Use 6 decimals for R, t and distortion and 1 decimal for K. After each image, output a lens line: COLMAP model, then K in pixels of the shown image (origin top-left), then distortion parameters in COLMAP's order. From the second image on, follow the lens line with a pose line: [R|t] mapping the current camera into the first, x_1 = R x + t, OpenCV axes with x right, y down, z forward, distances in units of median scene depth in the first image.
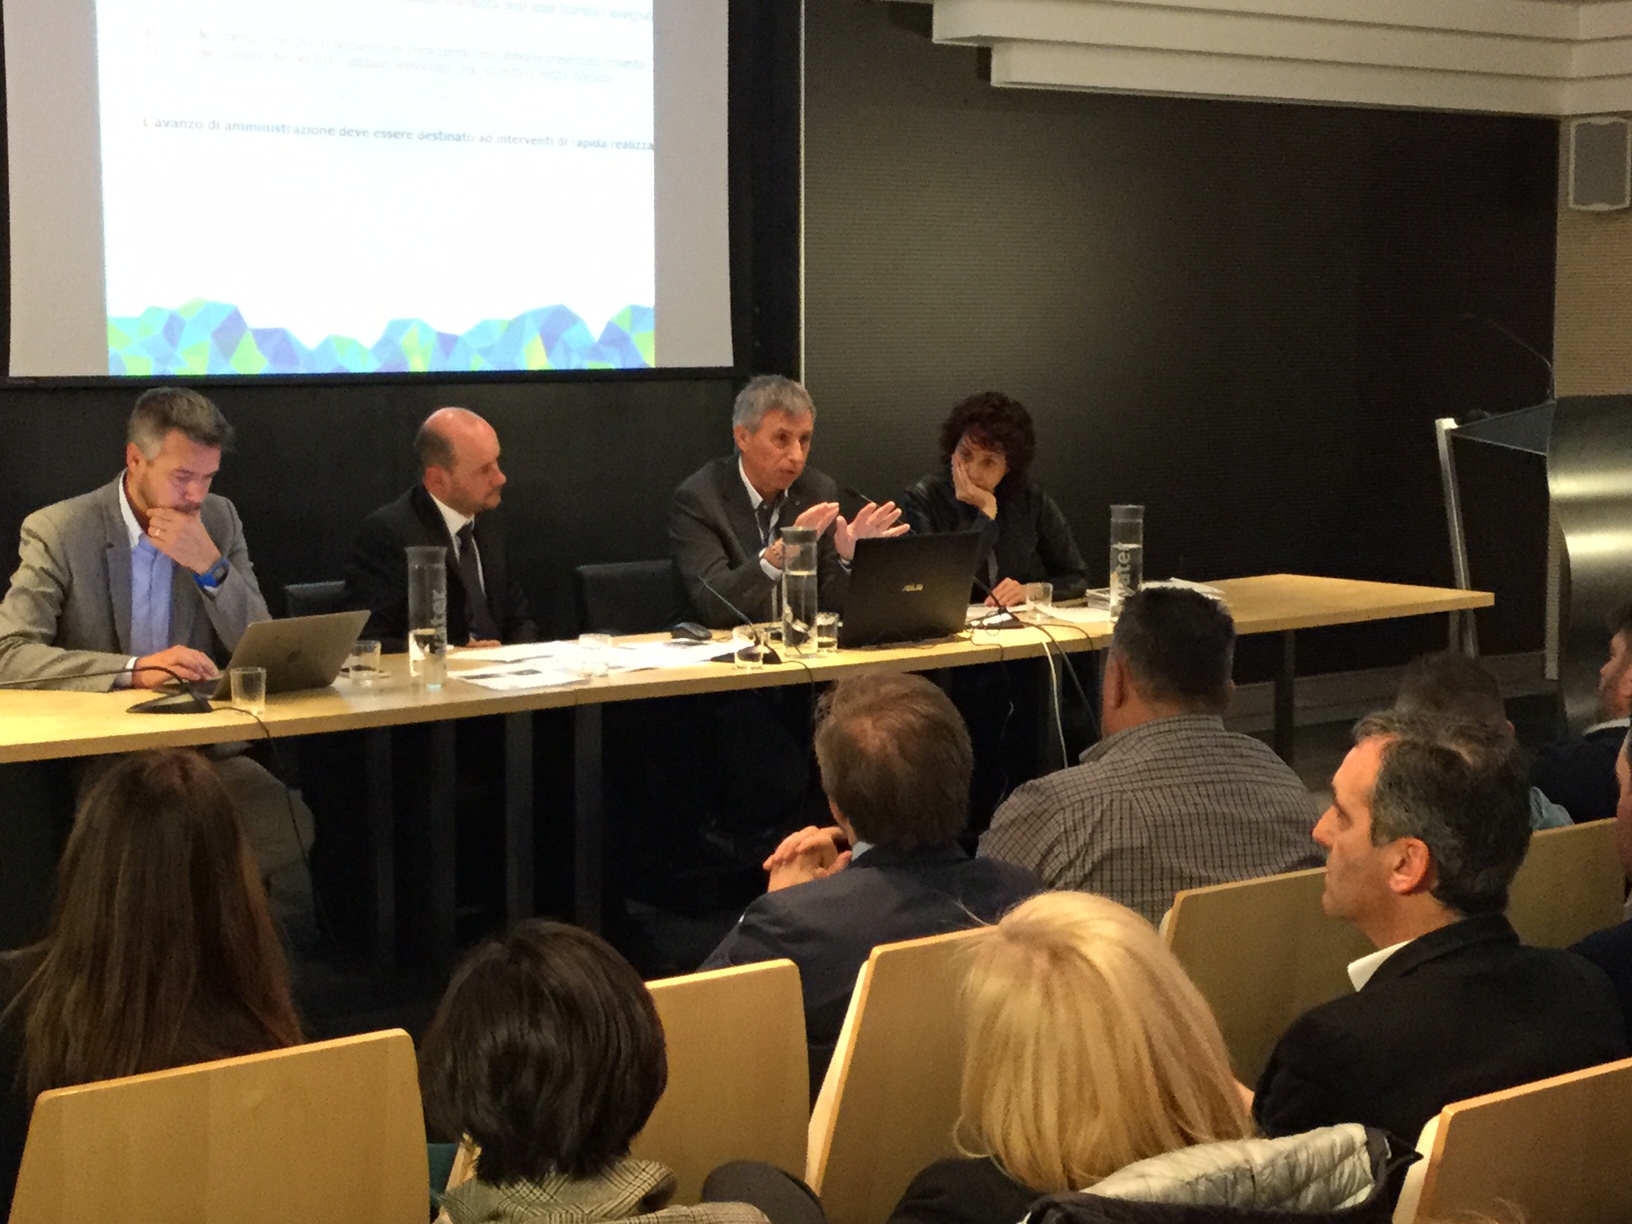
lens RADIAL K [[2940.9, 0, 810.4], [0, 2940.9, 614.4], [0, 0, 1]] dist [0.036058, 0.000000]
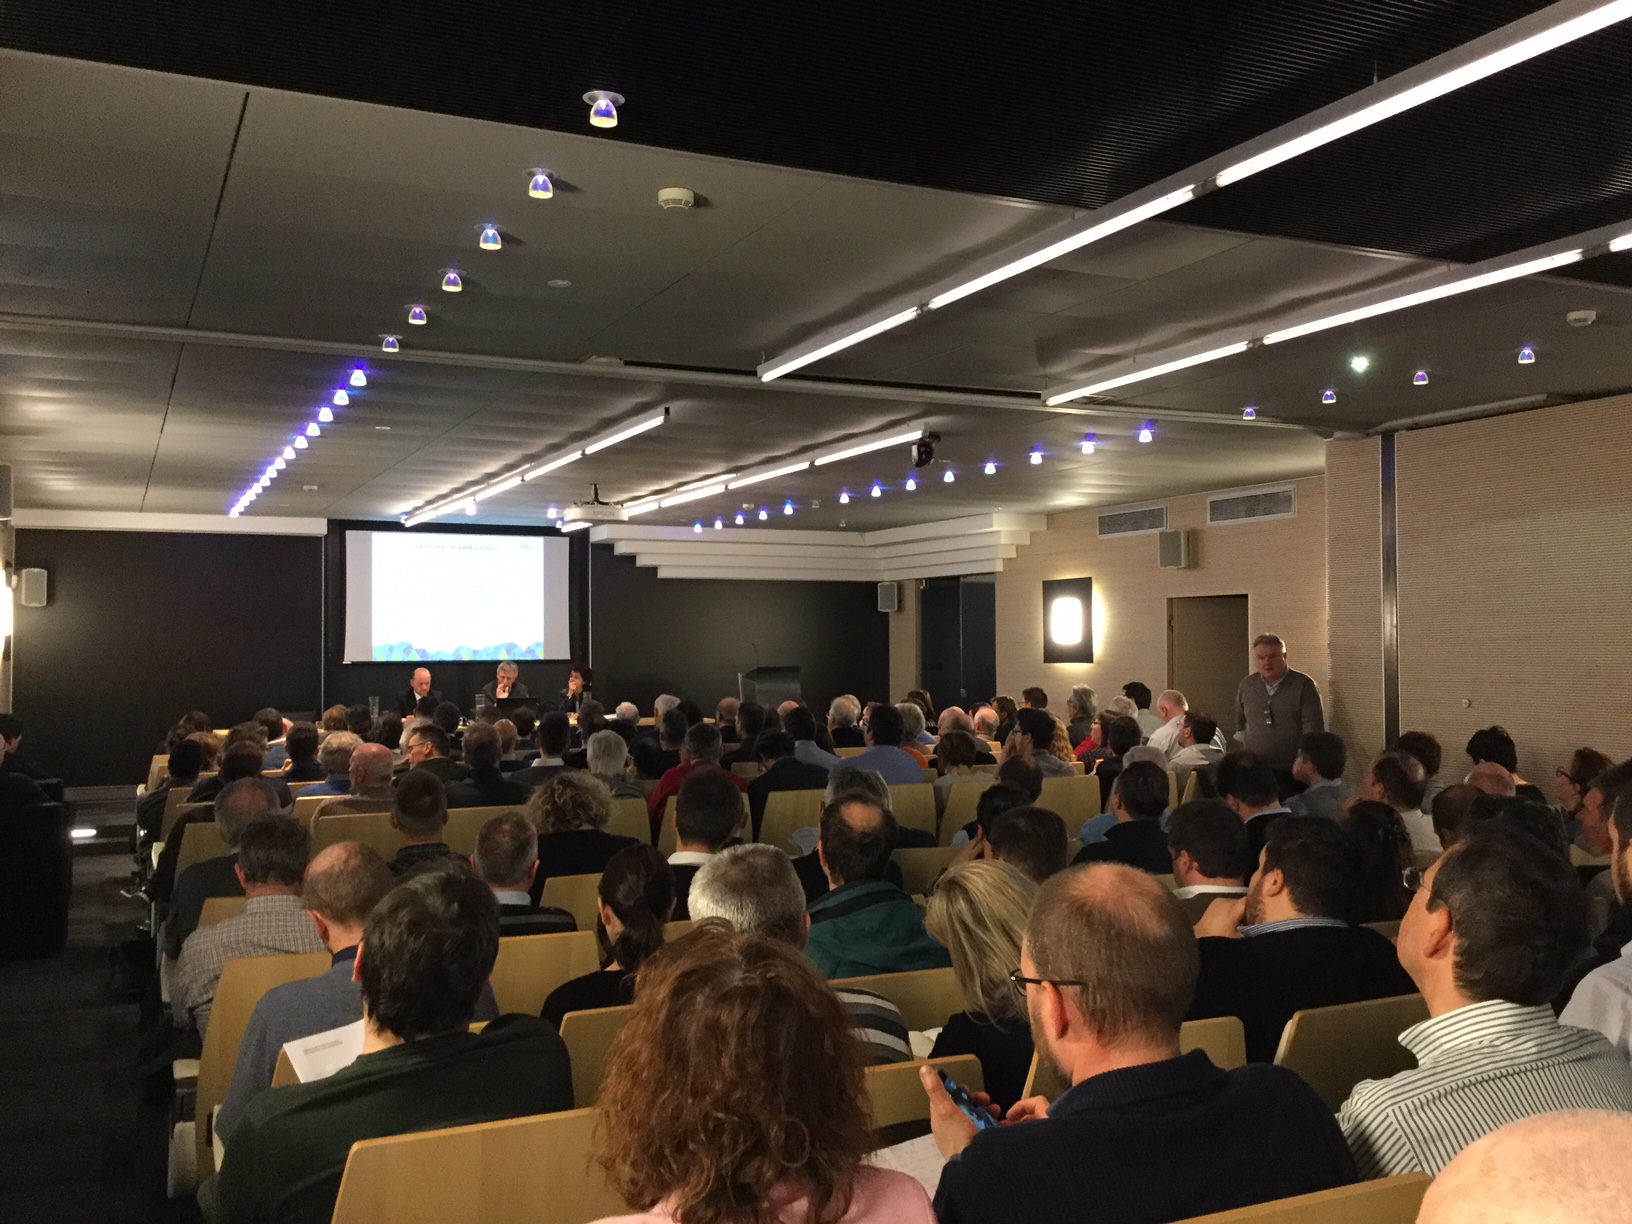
lens RADIAL K [[1468.9, 0, 816.7], [0, 1468.9, 614.6], [0, 0, 1]] dist [0.017038, 0.003069]
pose [[0.971668, -0.003231, -0.236327, 1.023056], [-0.023969, 0.993404, -0.112130, 0.079362], [0.235130, 0.114618, 0.965182, -0.952925]]
